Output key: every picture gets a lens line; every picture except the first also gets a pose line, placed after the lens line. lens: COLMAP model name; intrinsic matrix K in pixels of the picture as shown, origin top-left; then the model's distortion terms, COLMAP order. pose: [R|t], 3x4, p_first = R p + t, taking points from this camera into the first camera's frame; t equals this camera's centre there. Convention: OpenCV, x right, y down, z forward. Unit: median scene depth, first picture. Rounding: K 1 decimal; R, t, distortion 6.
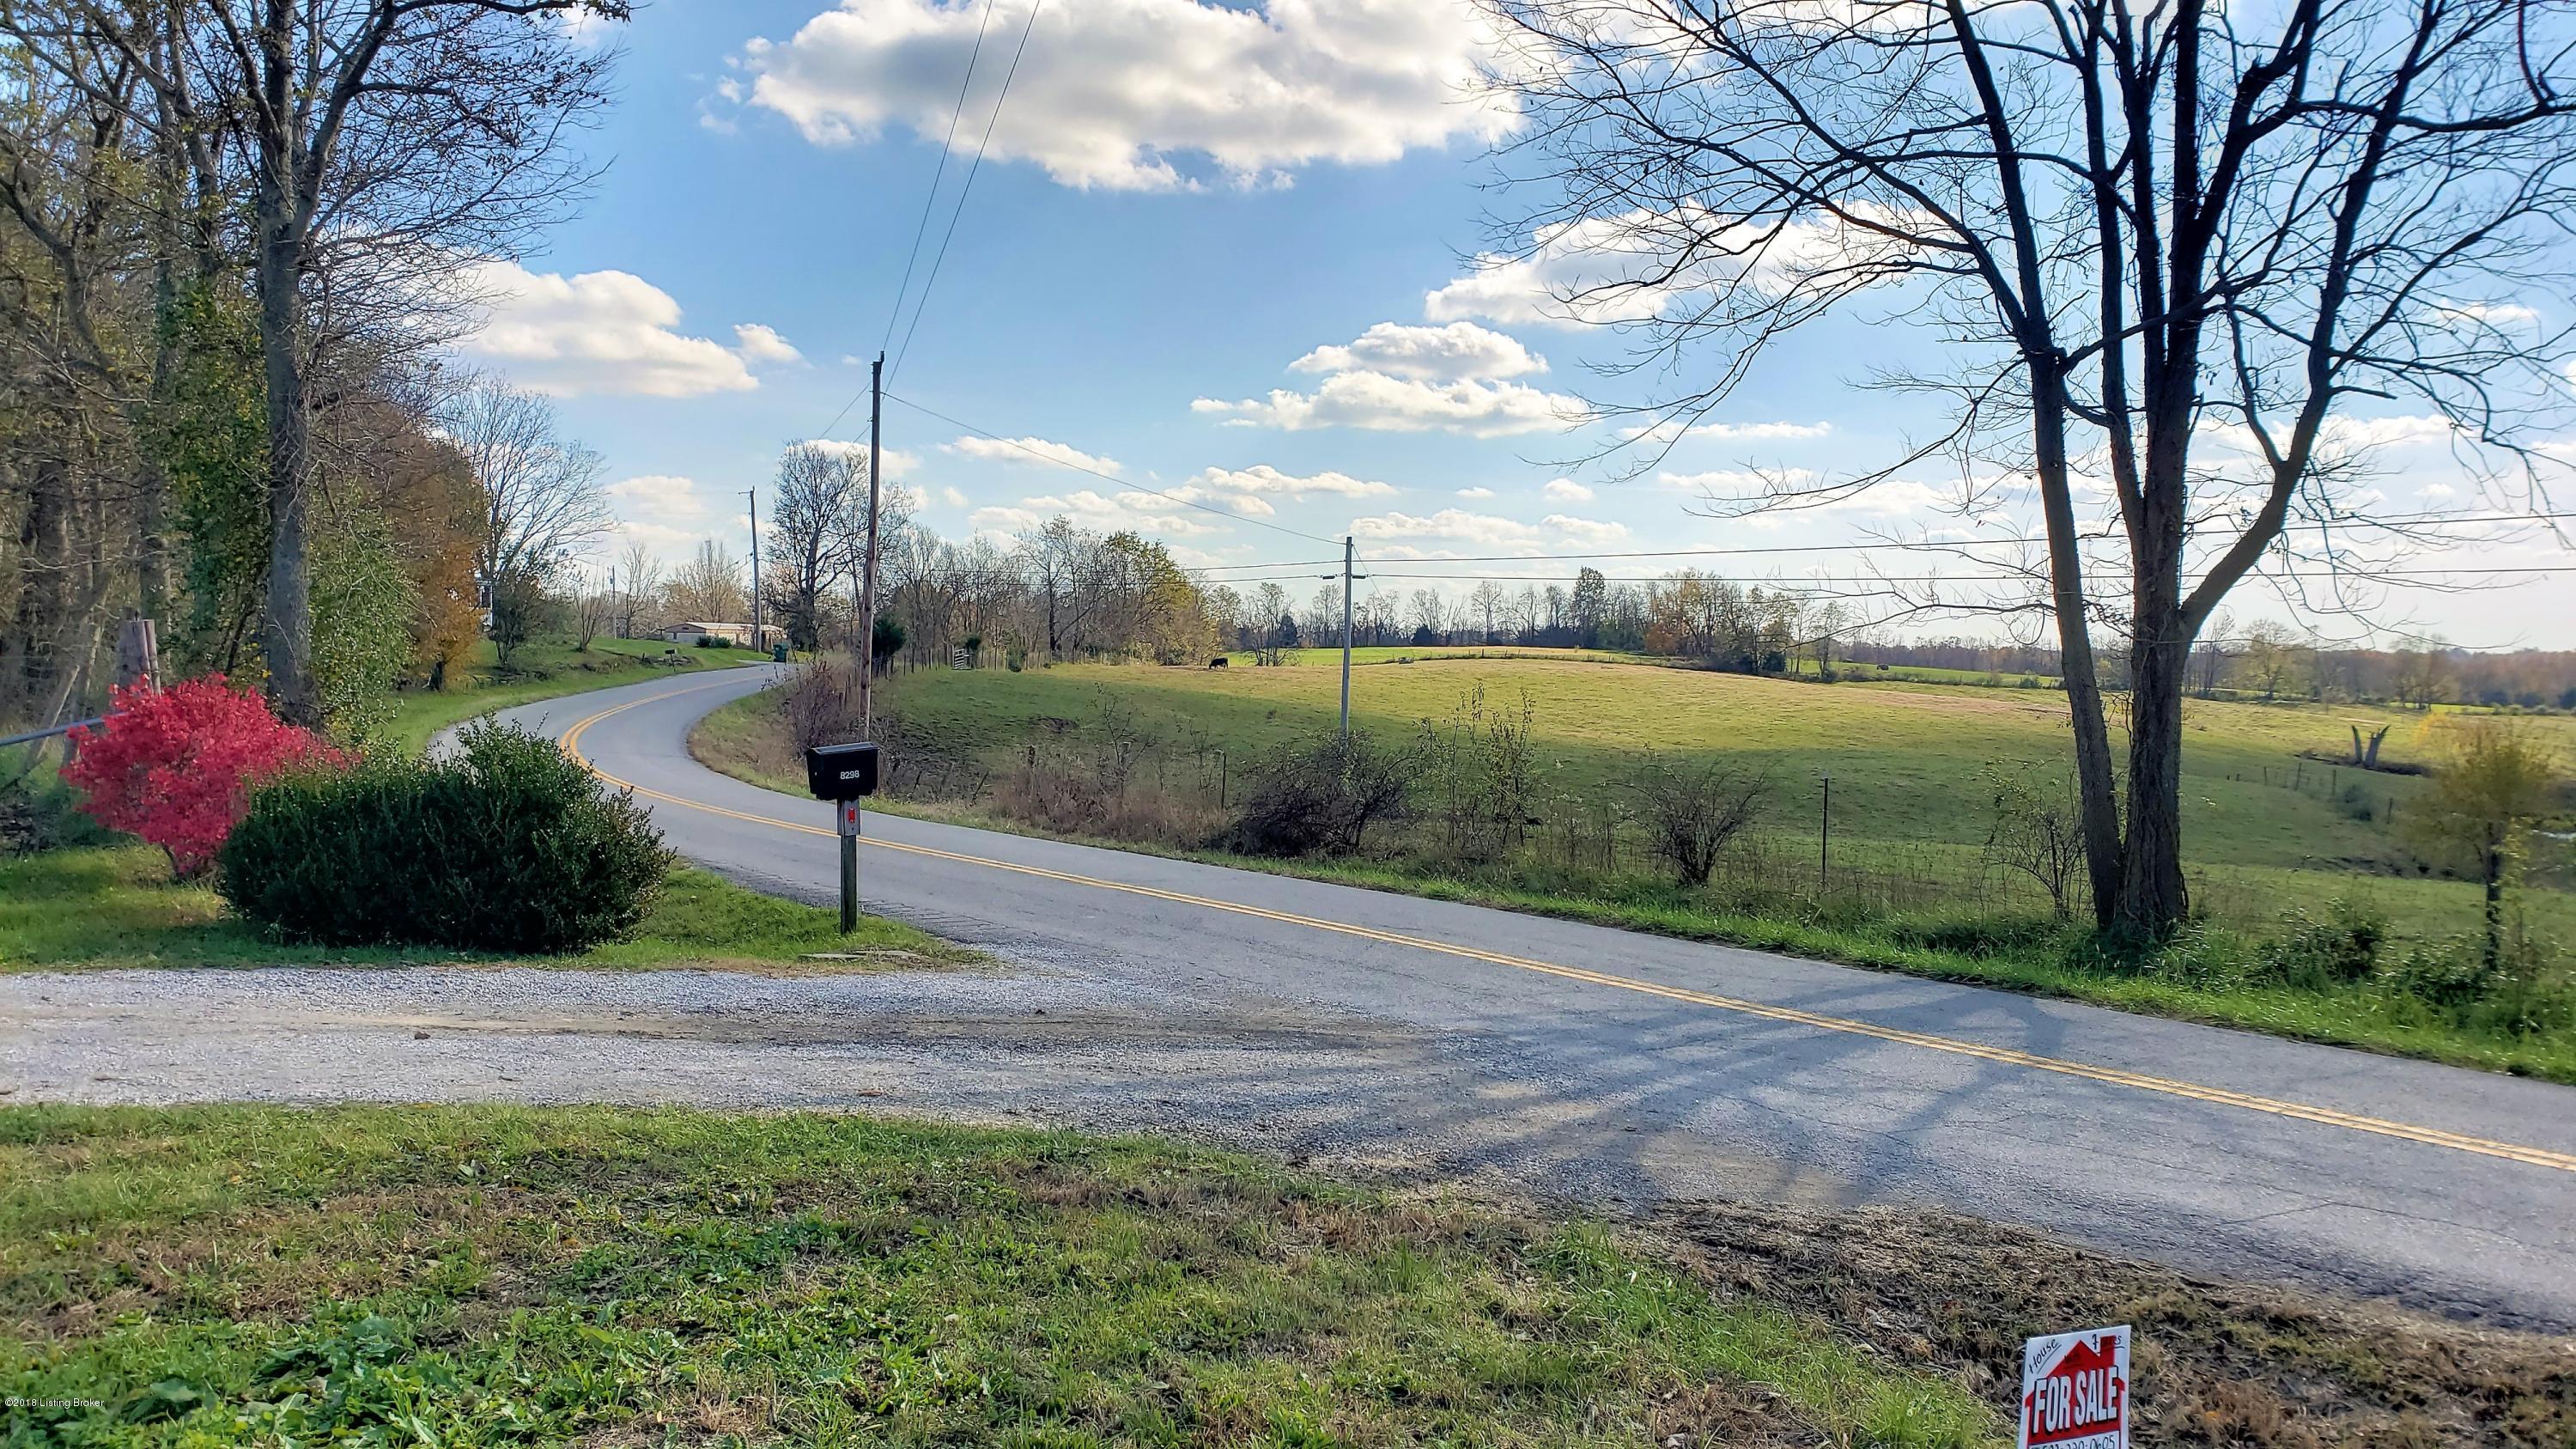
lens RADIAL K [[2033.3, 0, 1229.0], [0, 2033.3, 676.0], [0, 0, 1]] dist [0.033227, -0.056372]
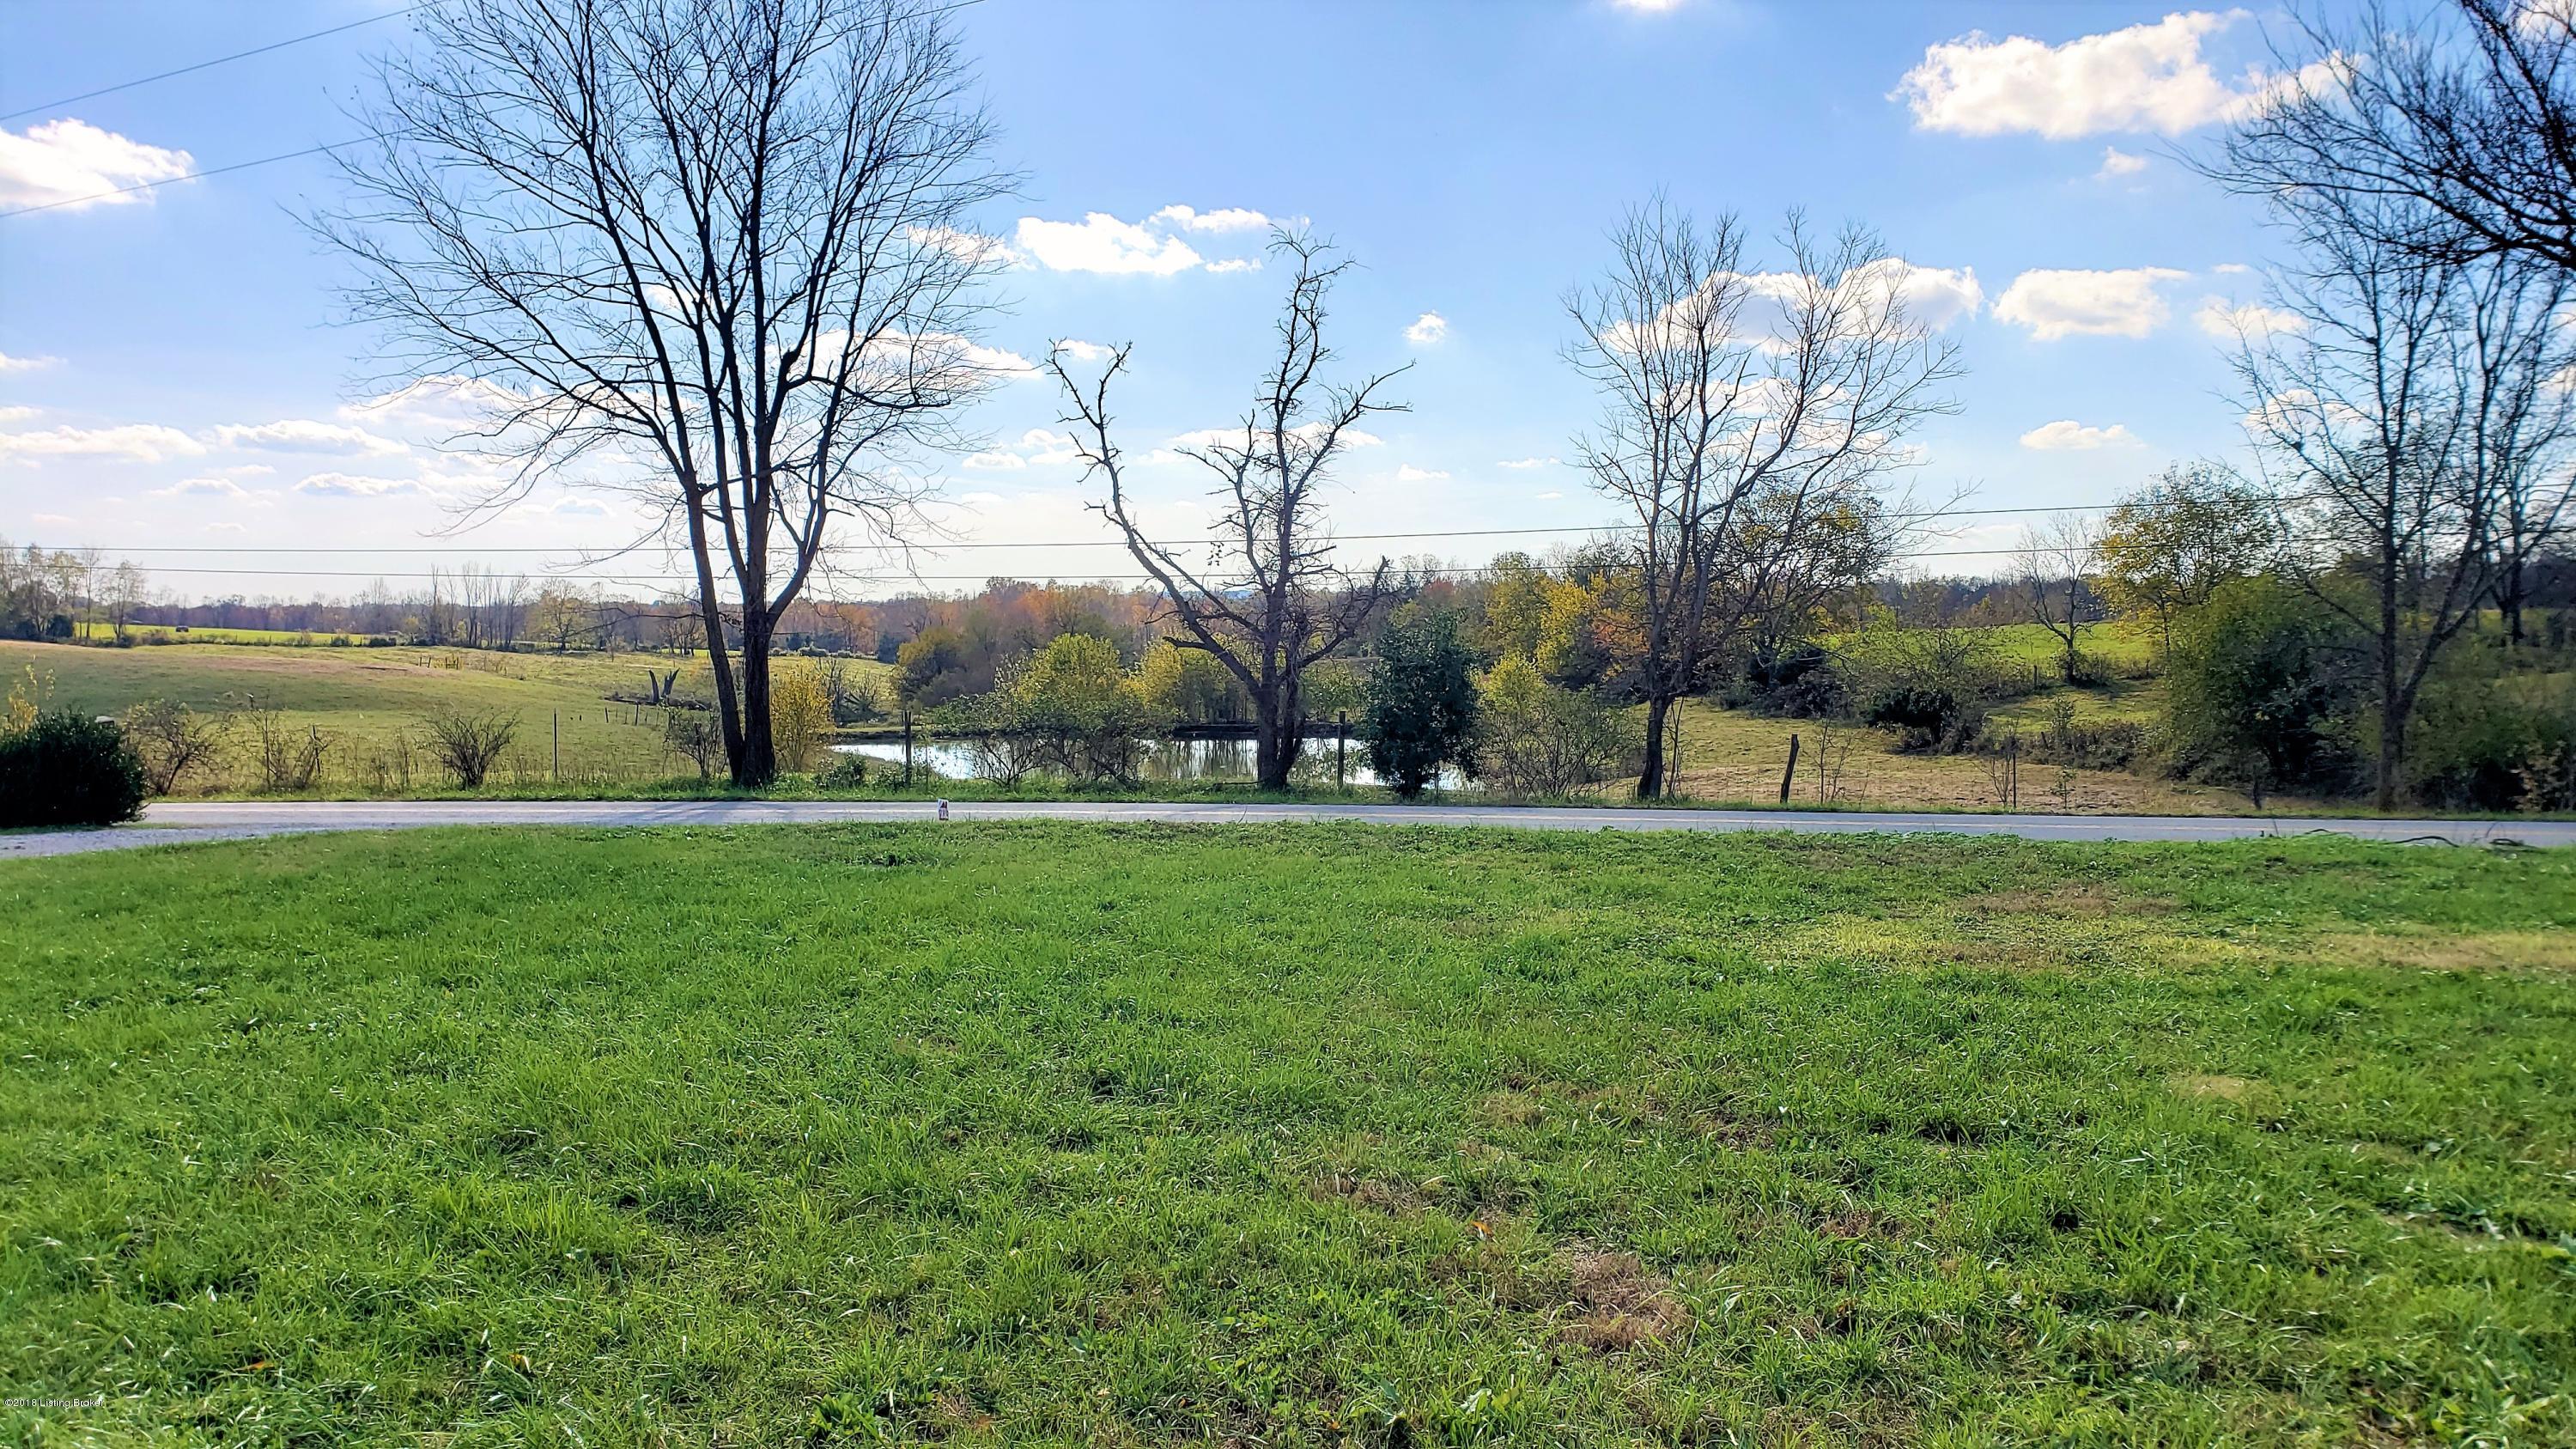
lens RADIAL K [[2033.3, 0, 1287.2], [0, 2033.3, 723.4], [0, 0, 1]] dist [0.033227, -0.056372]
pose [[0.676000, -0.058964, 0.734539, -0.618033], [0.025199, 0.998060, 0.056926, -0.026176], [-0.736471, -0.019972, 0.676174, -0.687907]]
